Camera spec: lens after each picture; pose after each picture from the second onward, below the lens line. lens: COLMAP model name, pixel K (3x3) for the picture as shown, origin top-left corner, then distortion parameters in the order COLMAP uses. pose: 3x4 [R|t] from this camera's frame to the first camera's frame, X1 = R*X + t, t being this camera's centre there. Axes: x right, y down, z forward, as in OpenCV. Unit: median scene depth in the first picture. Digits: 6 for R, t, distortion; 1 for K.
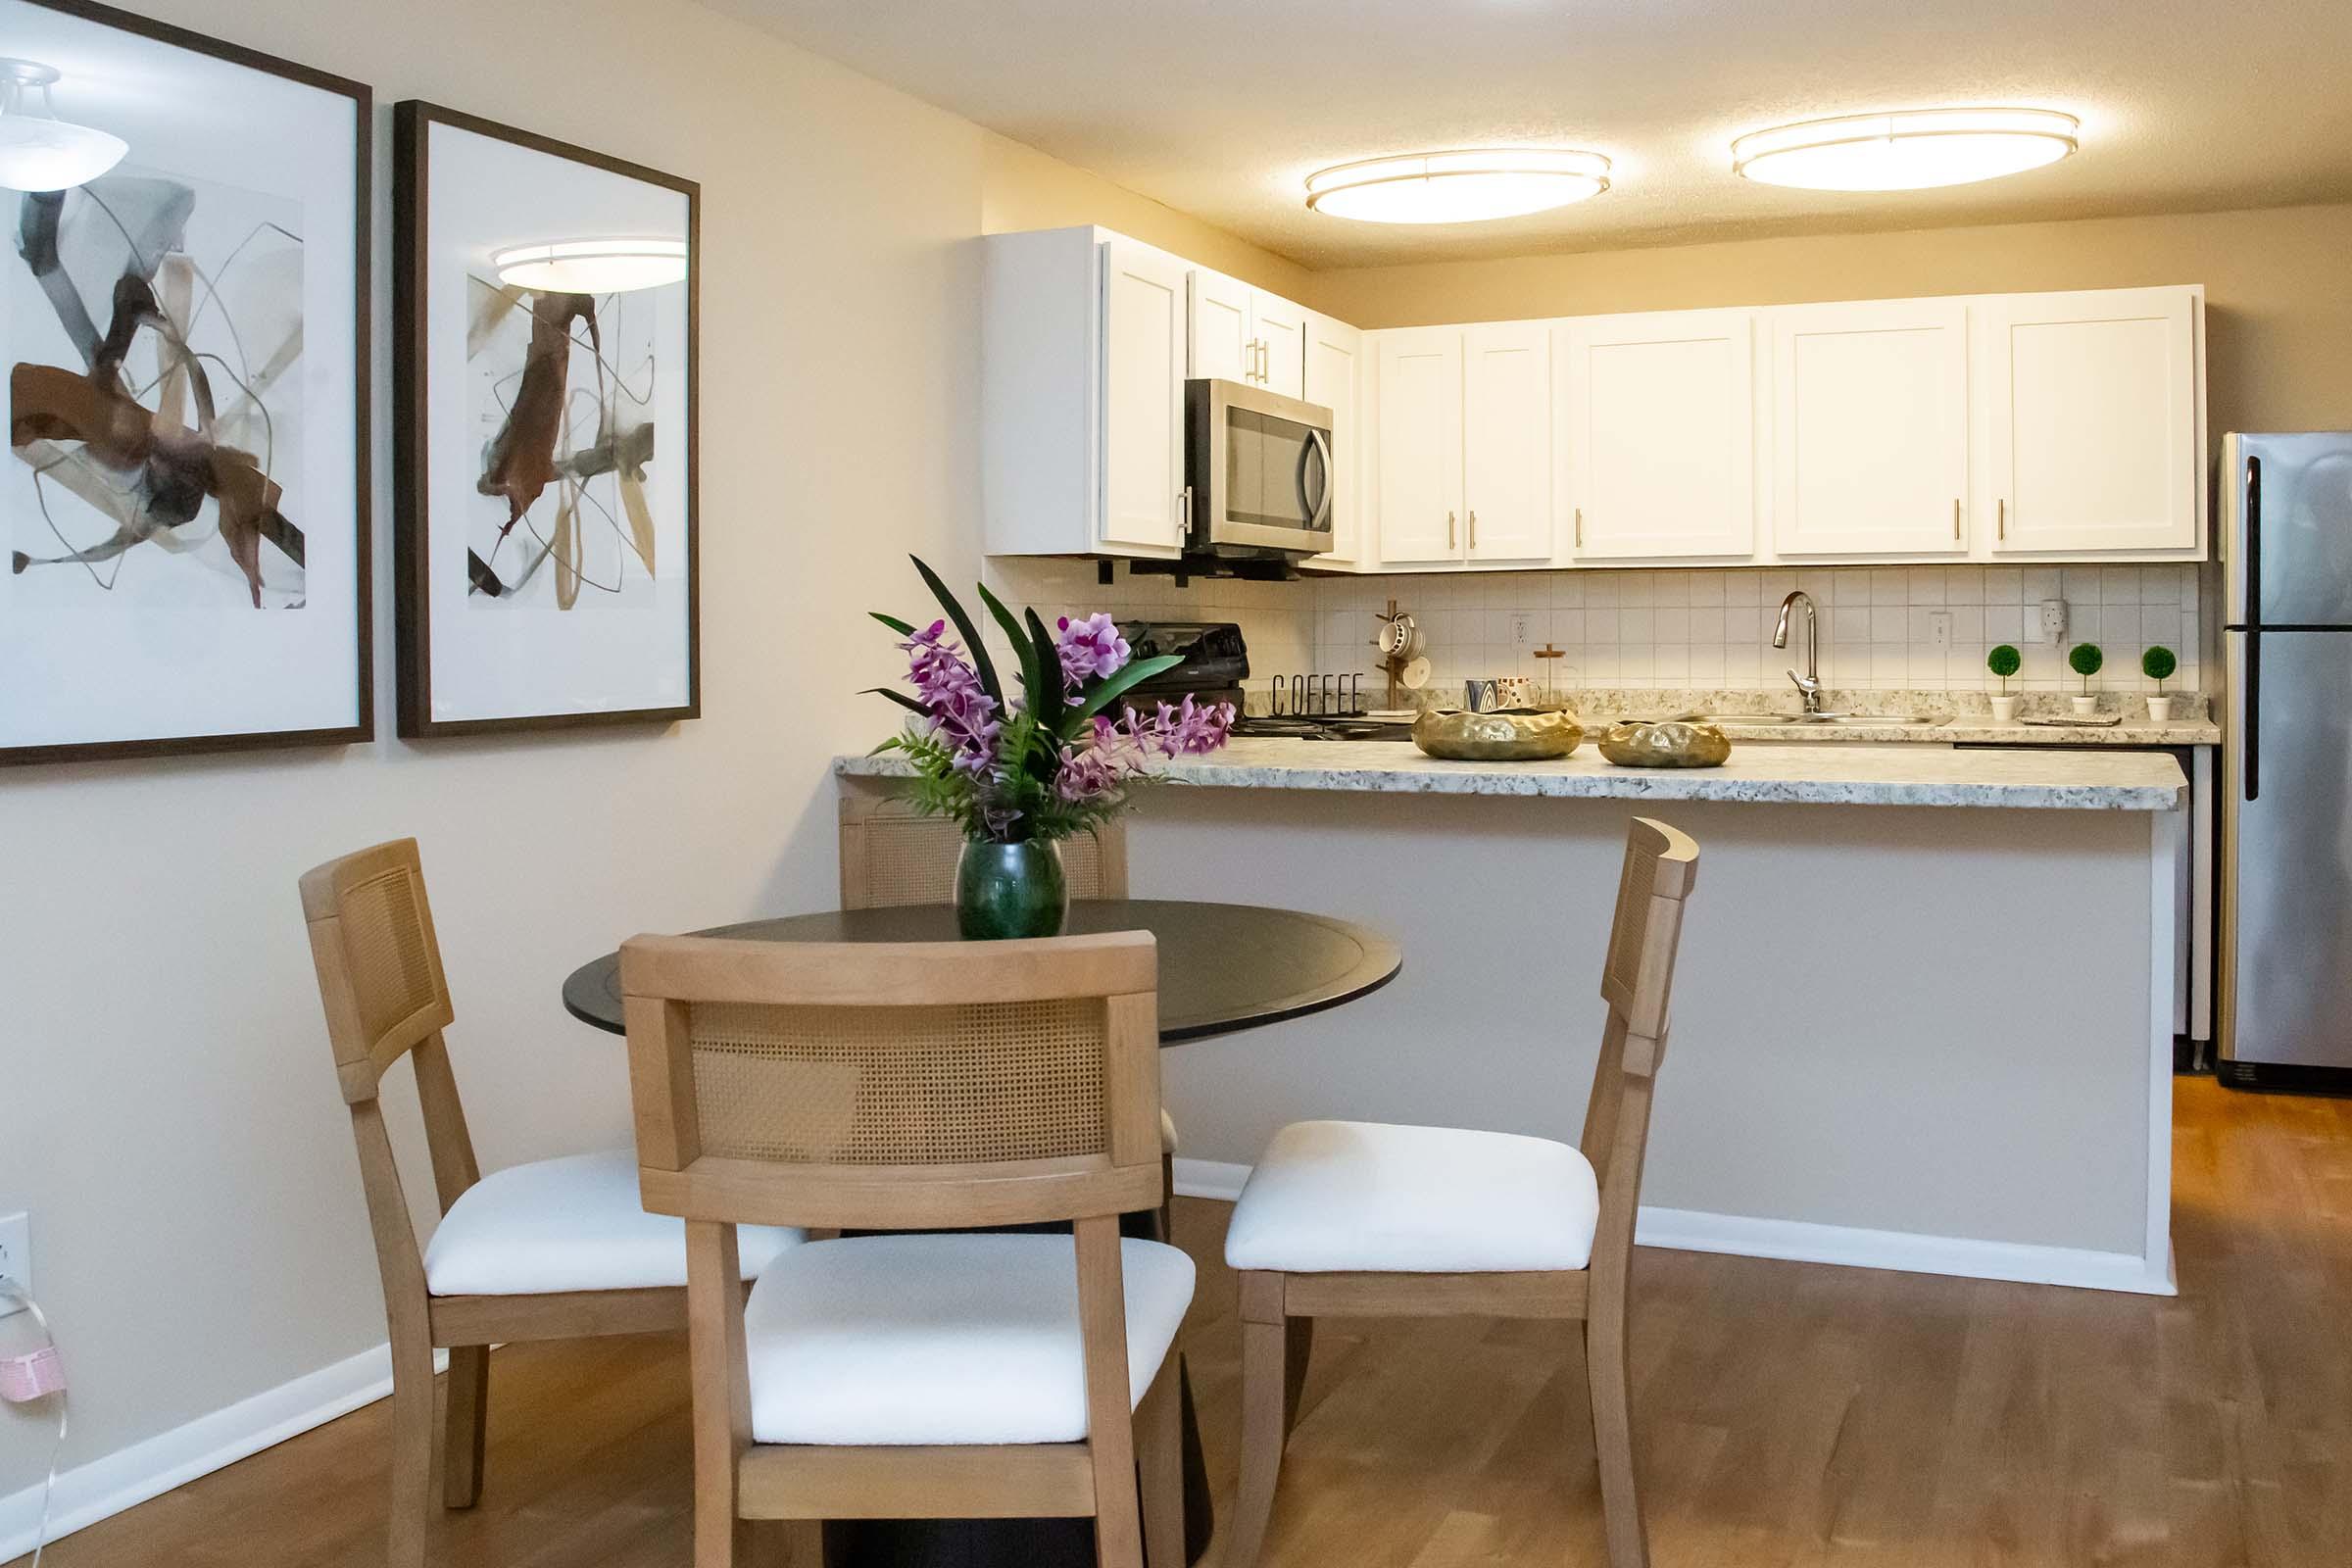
lens RADIAL K [[1918.8, 0, 1386.2], [0, 1918.8, 659.5], [0, 0, 1]] dist [-0.115858, 0.064045]
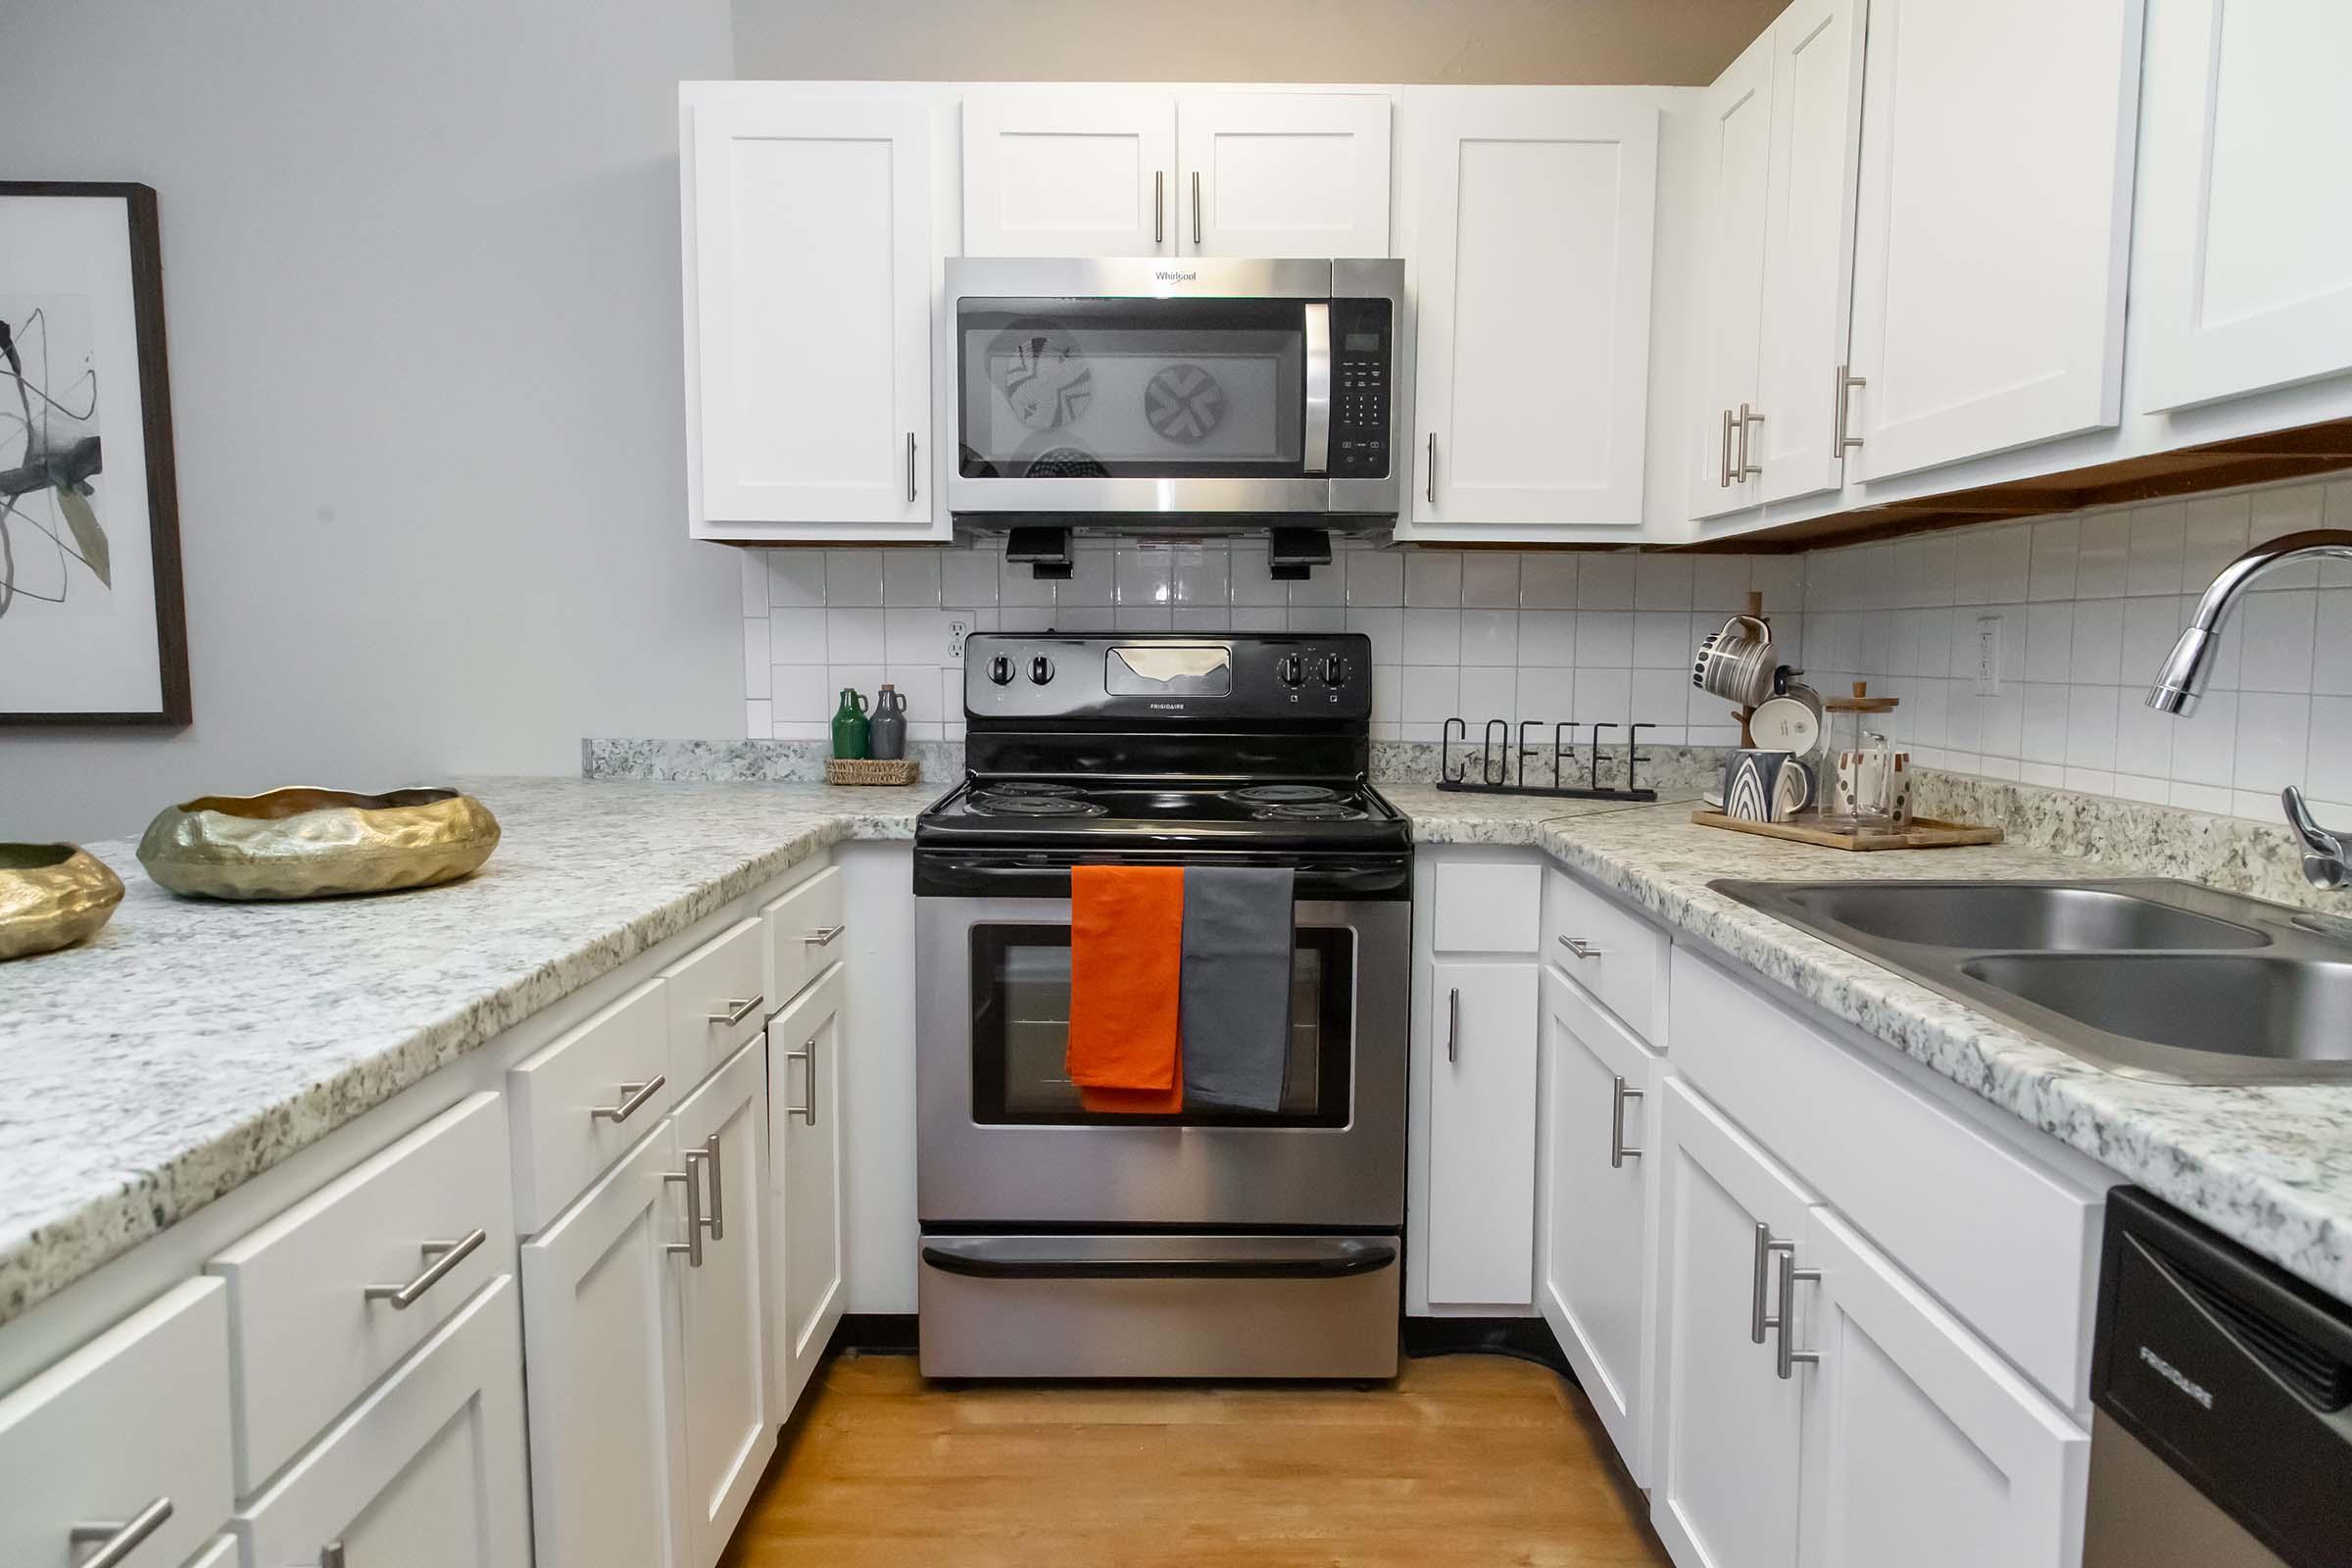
lens RADIAL K [[1565.2, 0, 1176.0], [0, 1565.2, 784.0], [0, 0, 1]] dist [0.015398, -0.004521]
pose [[0.355530, 0.092169, -0.930109, 0.453688], [-0.018550, 0.995626, 0.091570, -0.017987], [0.934481, -0.015302, 0.355684, 0.873653]]
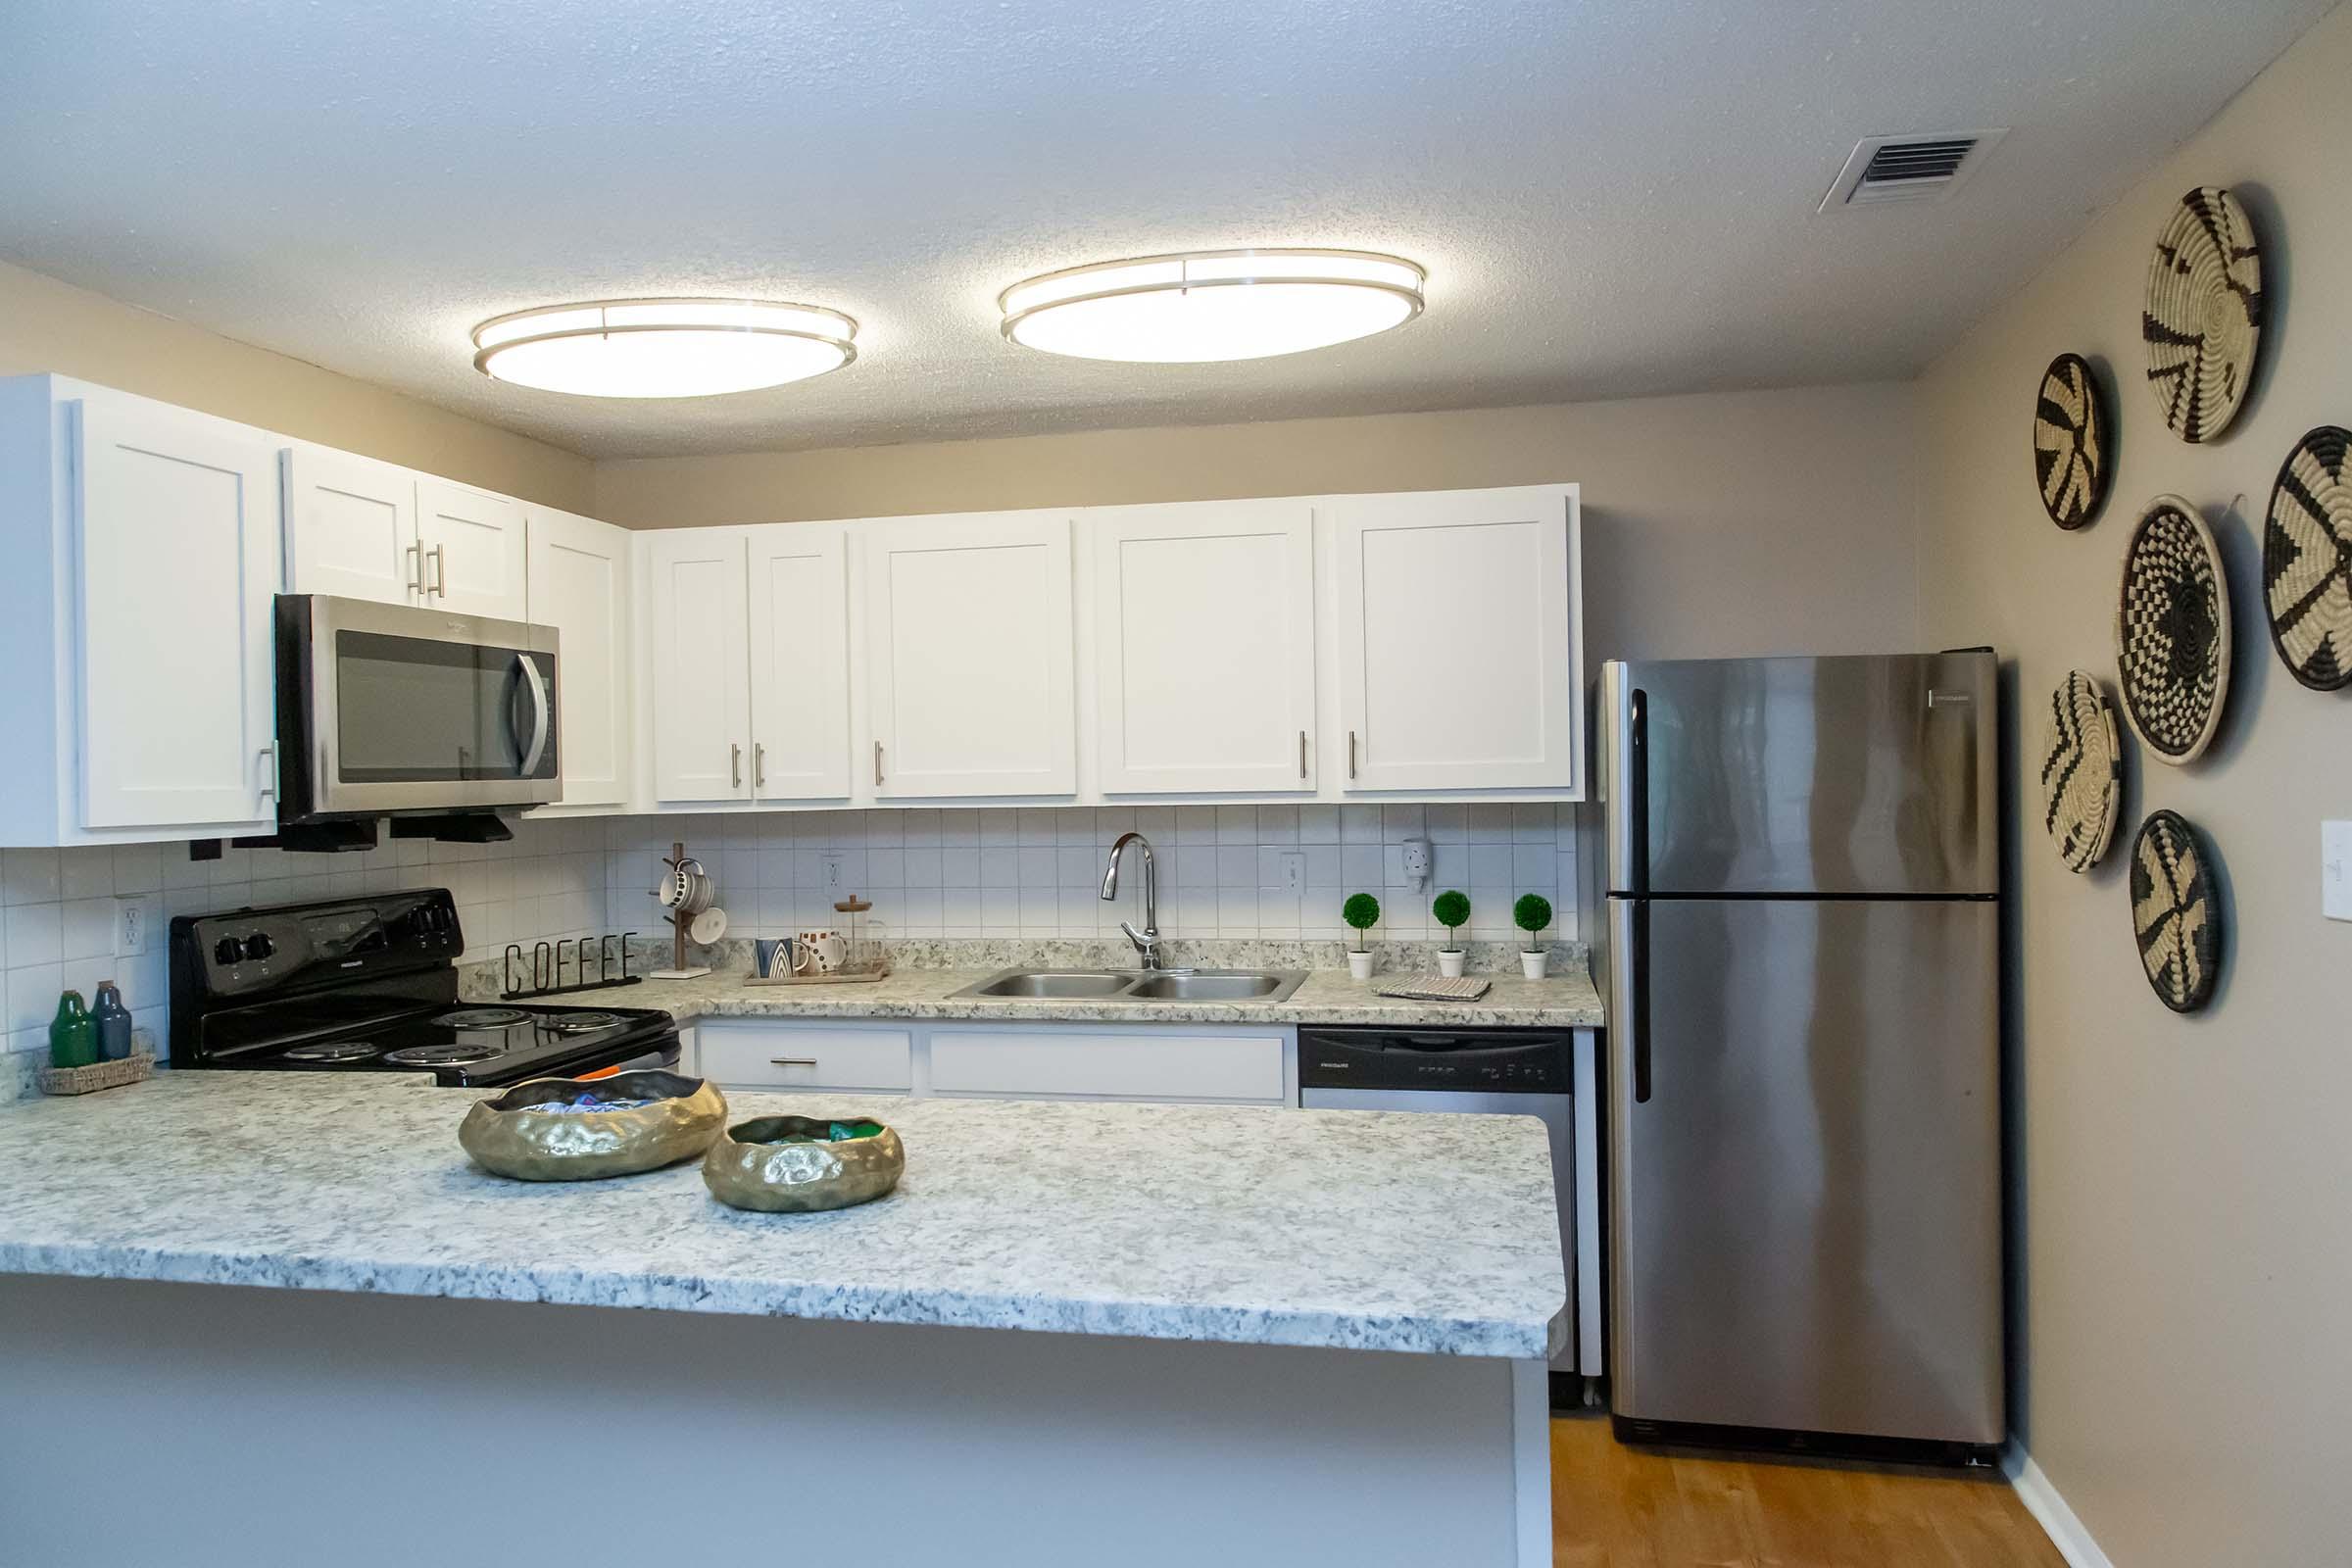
lens RADIAL K [[1565.2, 0, 1176.0], [0, 1565.2, 784.0], [0, 0, 1]] dist [0.015398, -0.004521]
pose [[0.987533, -0.013873, 0.156796, 0.145015], [0.015006, 0.999869, -0.006046, -0.063072], [-0.156692, 0.008323, 0.987612, 0.334077]]
